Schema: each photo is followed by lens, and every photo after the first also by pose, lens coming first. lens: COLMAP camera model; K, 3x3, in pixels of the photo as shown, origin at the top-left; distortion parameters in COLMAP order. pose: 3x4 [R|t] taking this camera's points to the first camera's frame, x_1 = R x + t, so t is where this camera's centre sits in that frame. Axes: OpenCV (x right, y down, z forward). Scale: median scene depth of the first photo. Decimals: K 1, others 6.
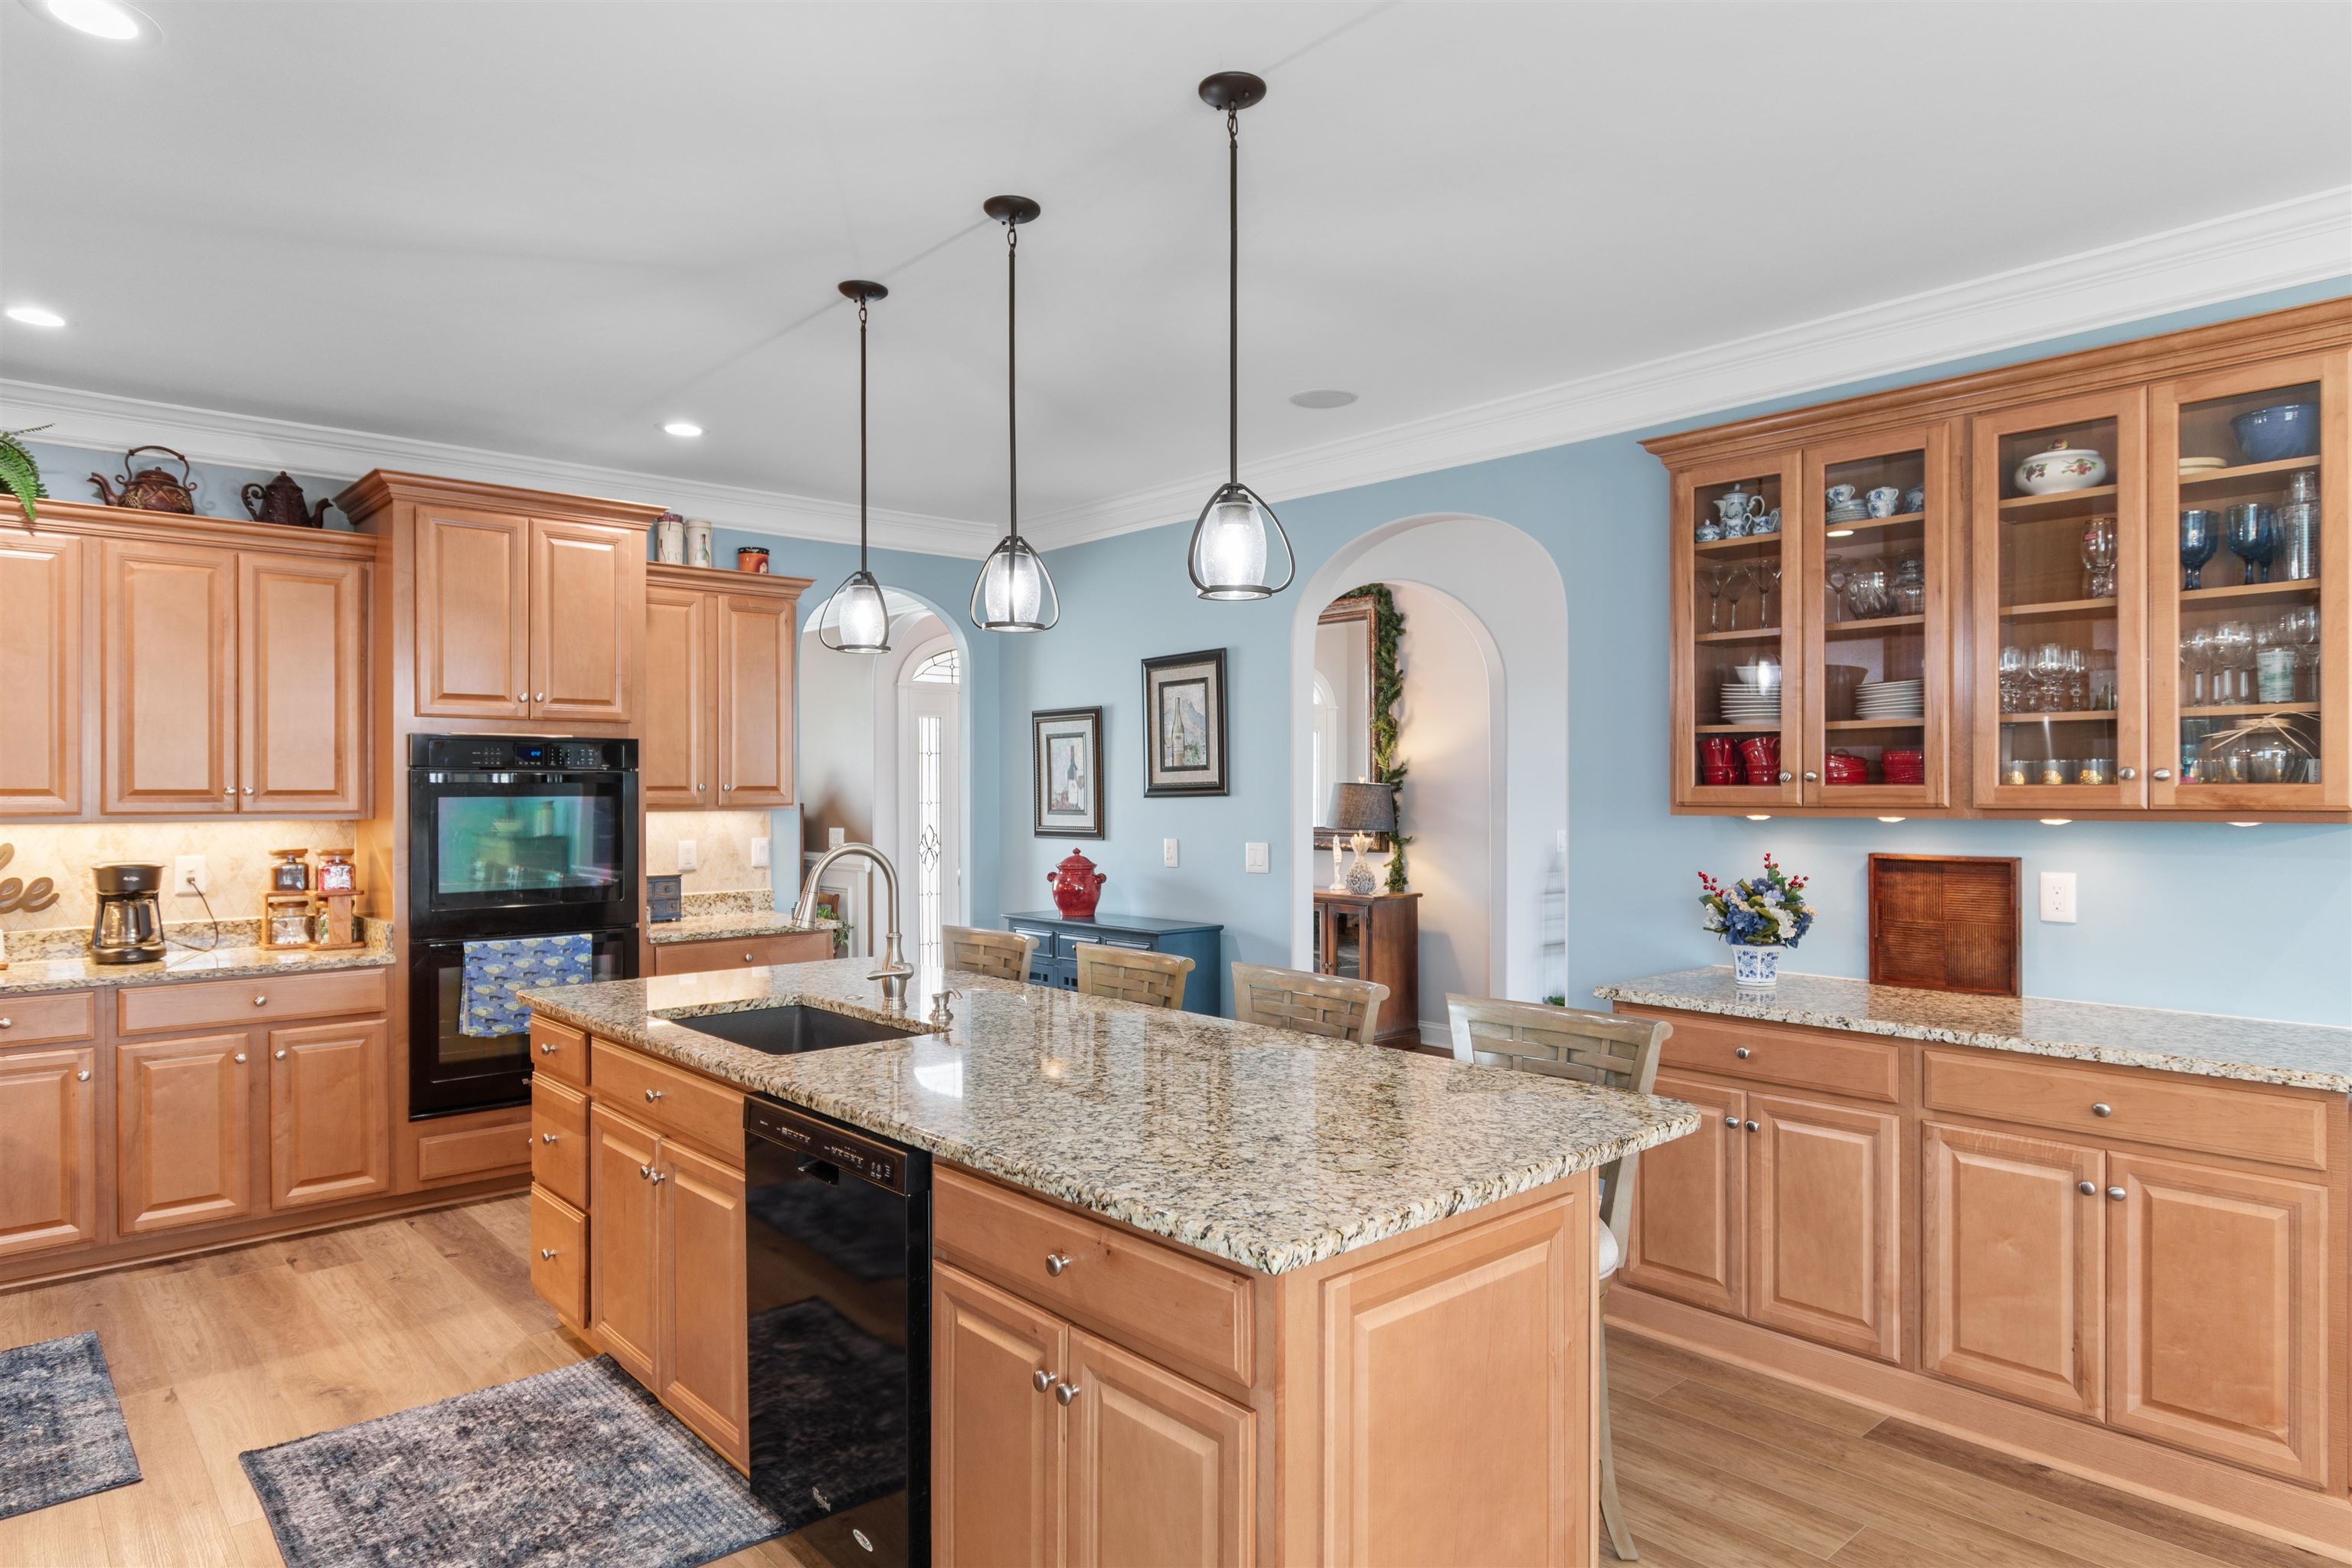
lens RADIAL K [[1377.6, 0, 1182.5], [0, 1377.6, 791.7], [0, 0, 1]] dist [-0.000387, -0.001297]
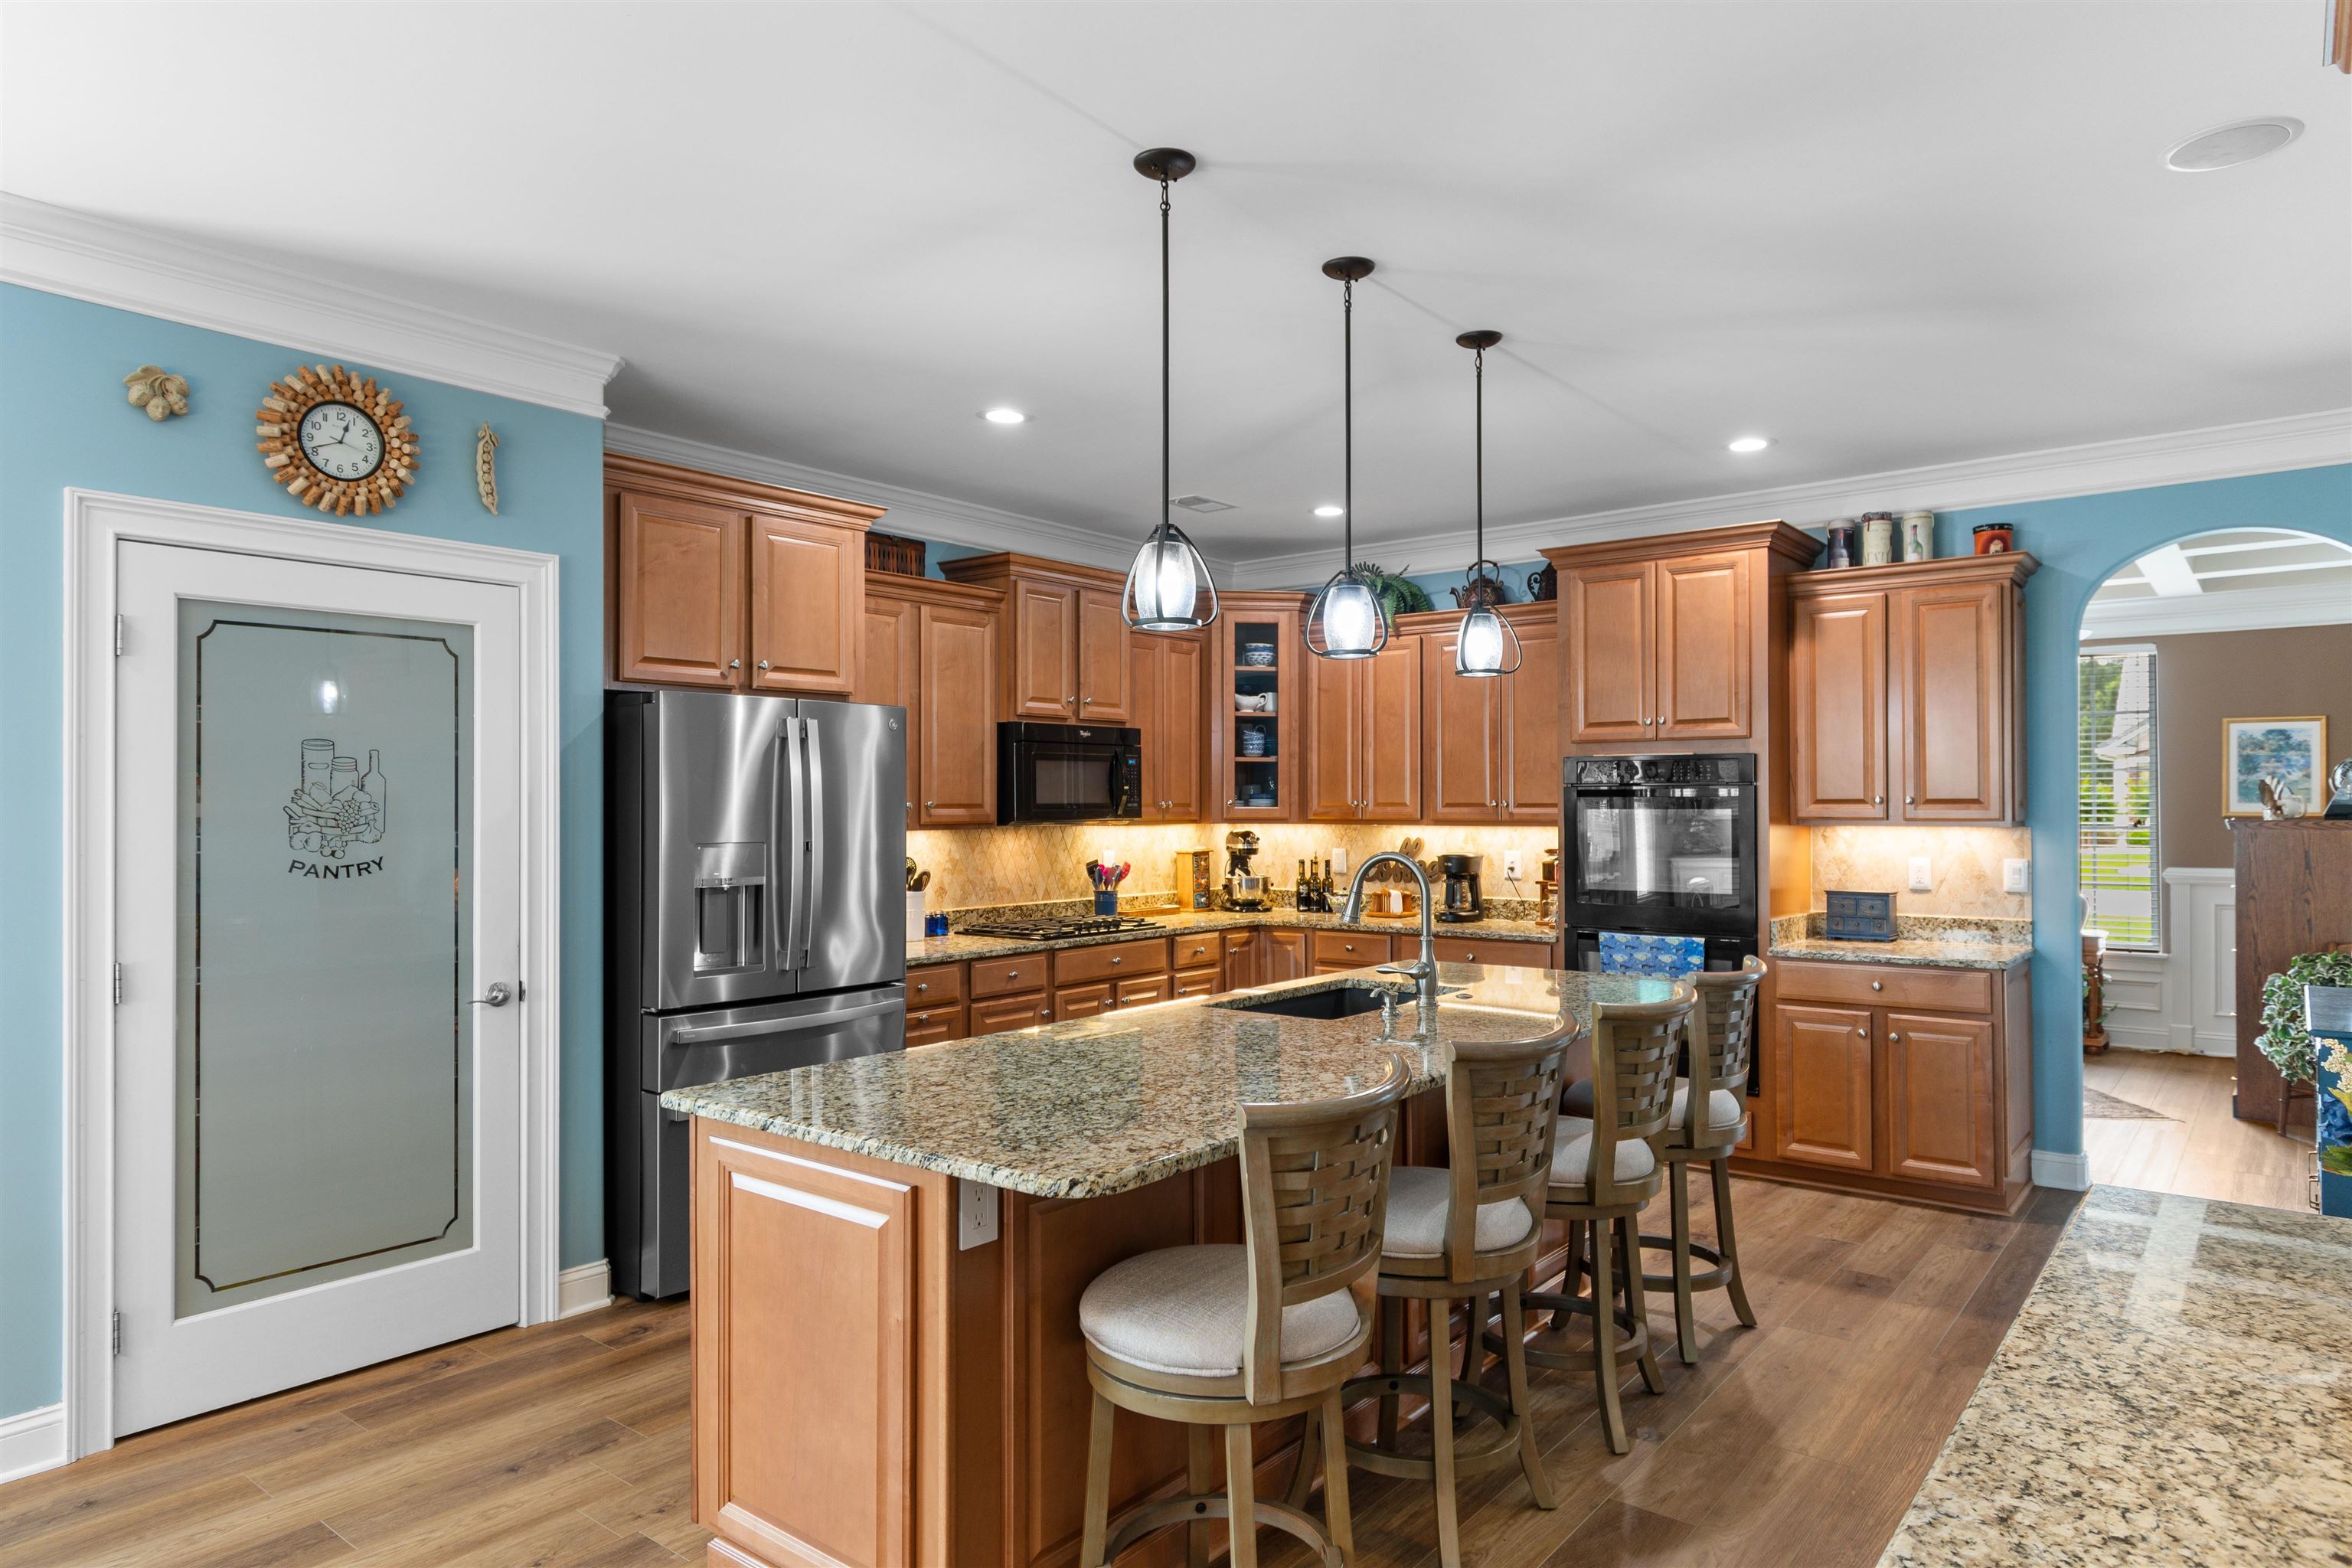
lens RADIAL K [[1398.3, 0, 1184.8], [0, 1398.3, 789.8], [0, 0, 1]] dist [0.003722, -0.000173]
pose [[0.167057, -0.008281, -0.985913, 0.606262], [0.000196, 0.999965, -0.008366, -0.002887], [0.985947, 0.001204, 0.167052, 0.447749]]
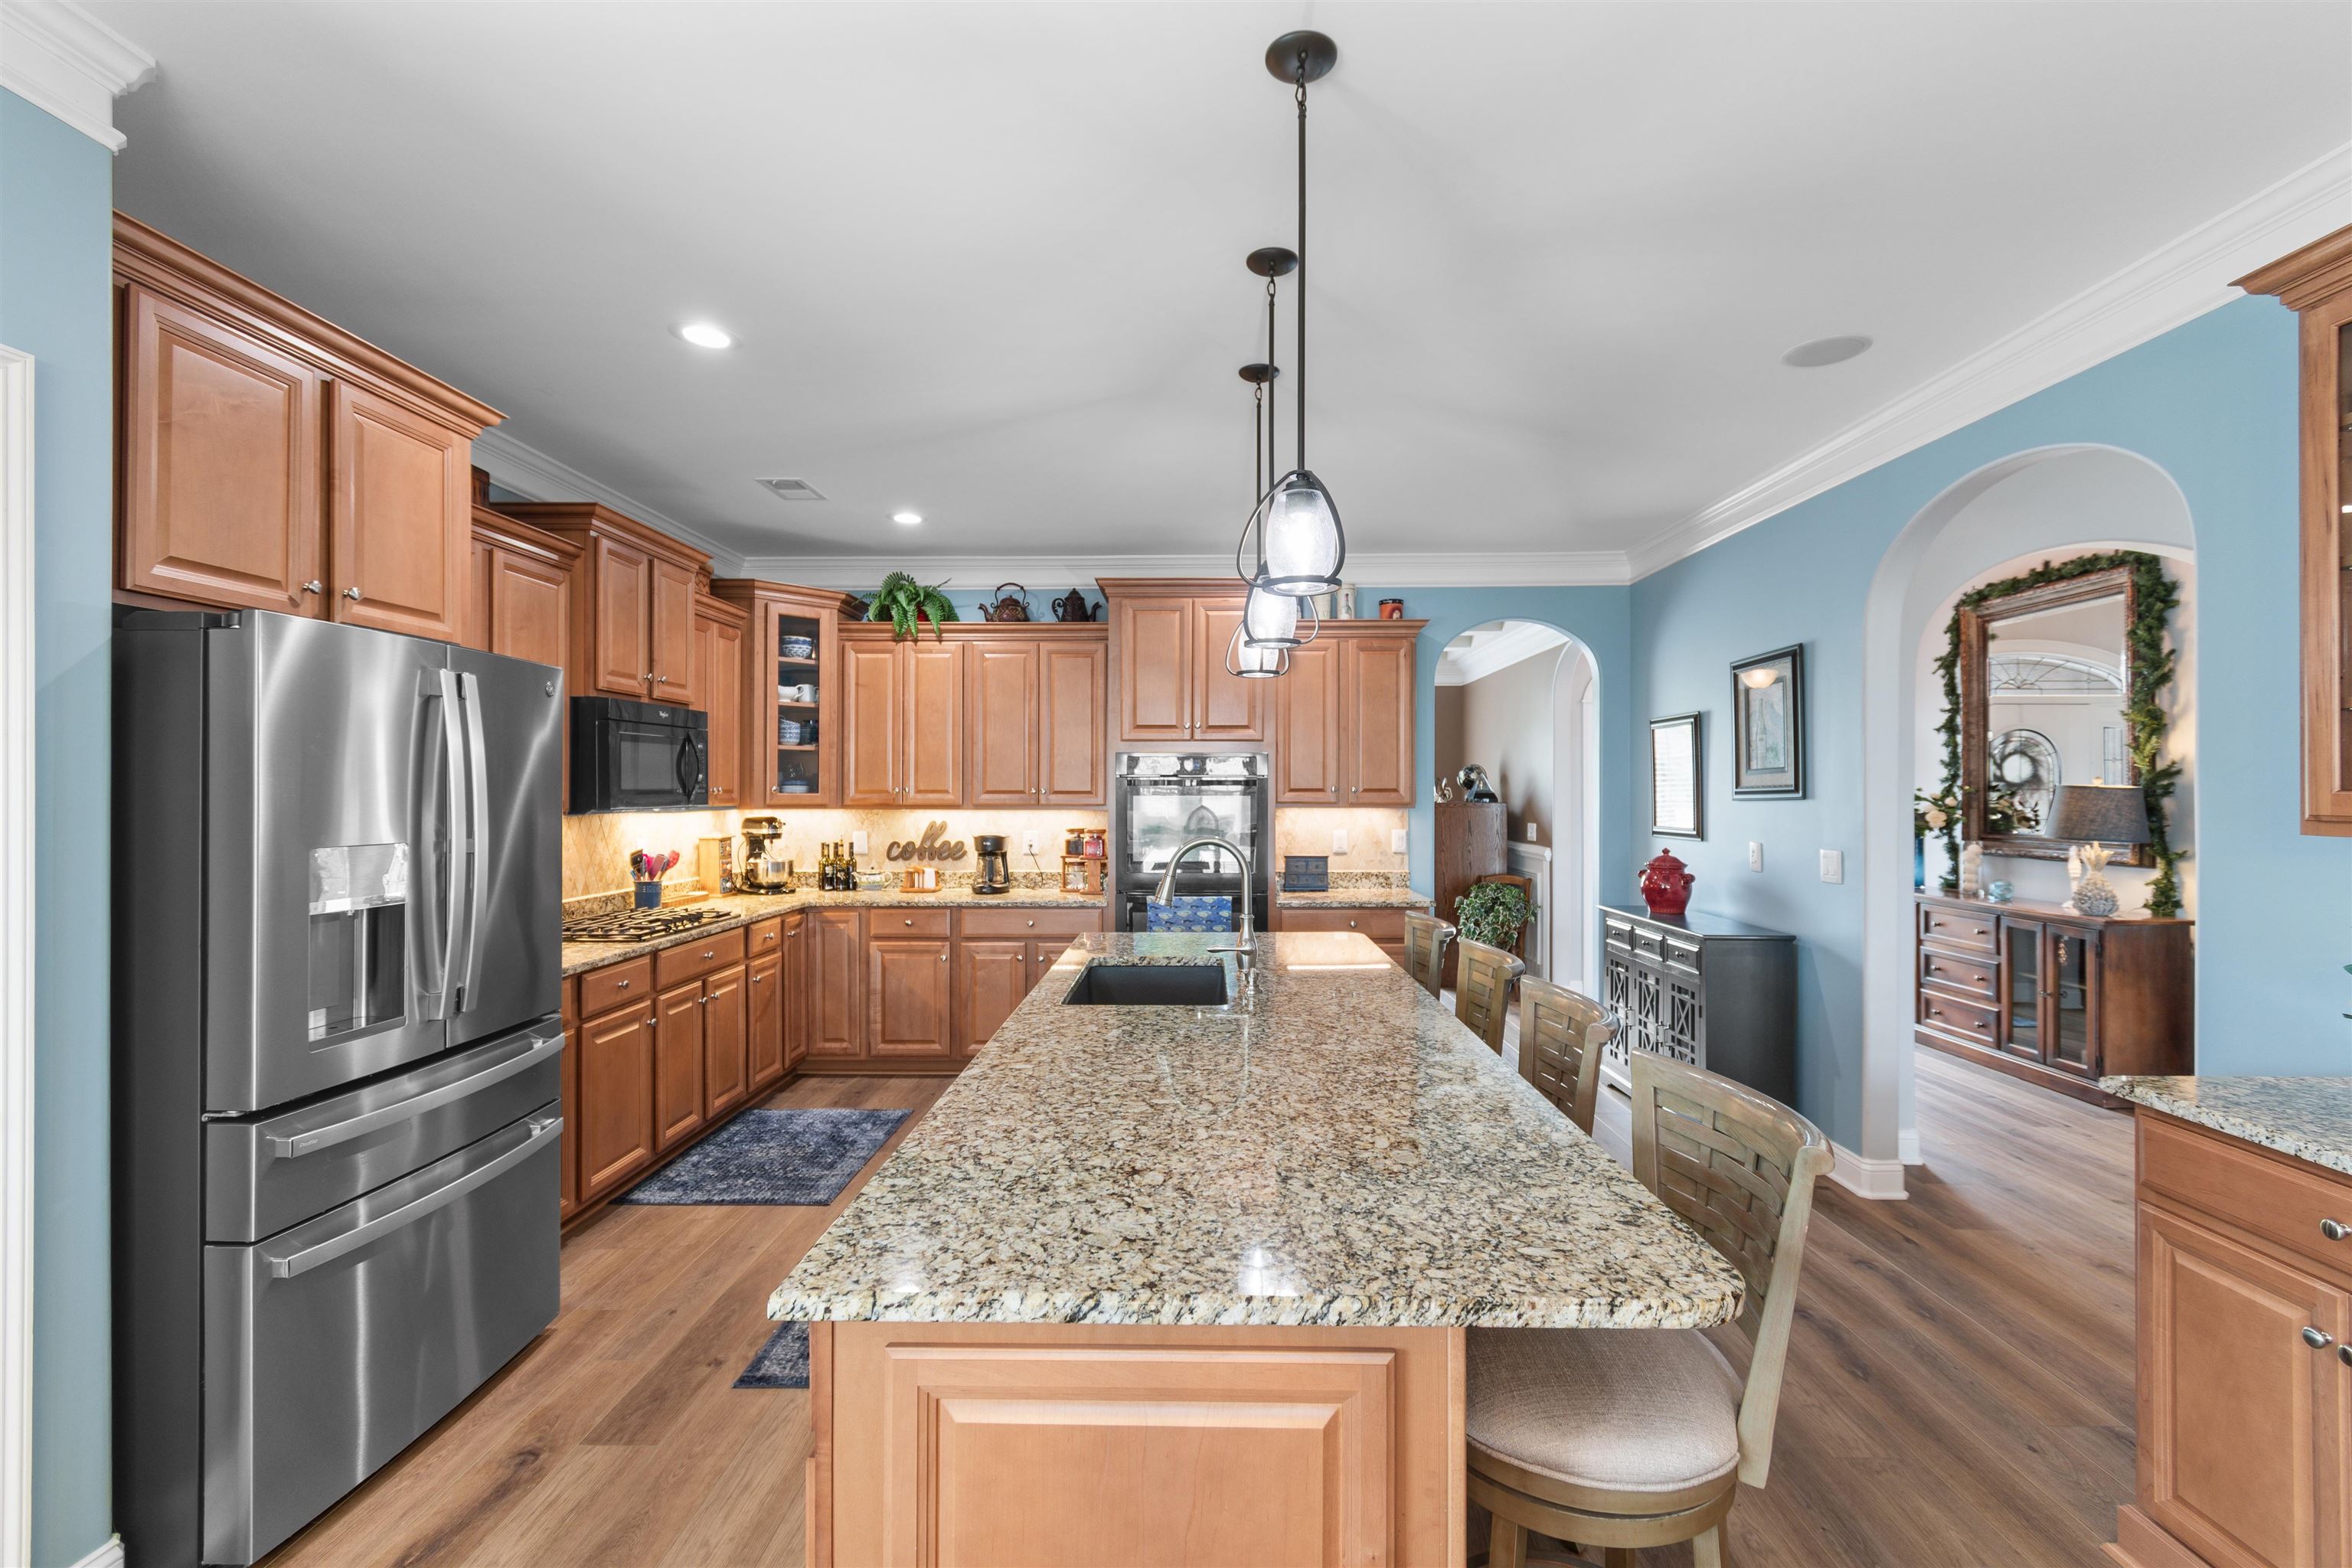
lens RADIAL K [[1032.9, 0, 1181.6], [0, 1032.9, 788.6], [0, 0, 1]] dist [0.002355, -0.000777]
pose [[0.730303, 0.001415, -0.683122, 0.249861], [-0.003836, 0.999991, -0.002029, -0.001690], [0.683113, 0.004102, 0.730301, 0.228585]]
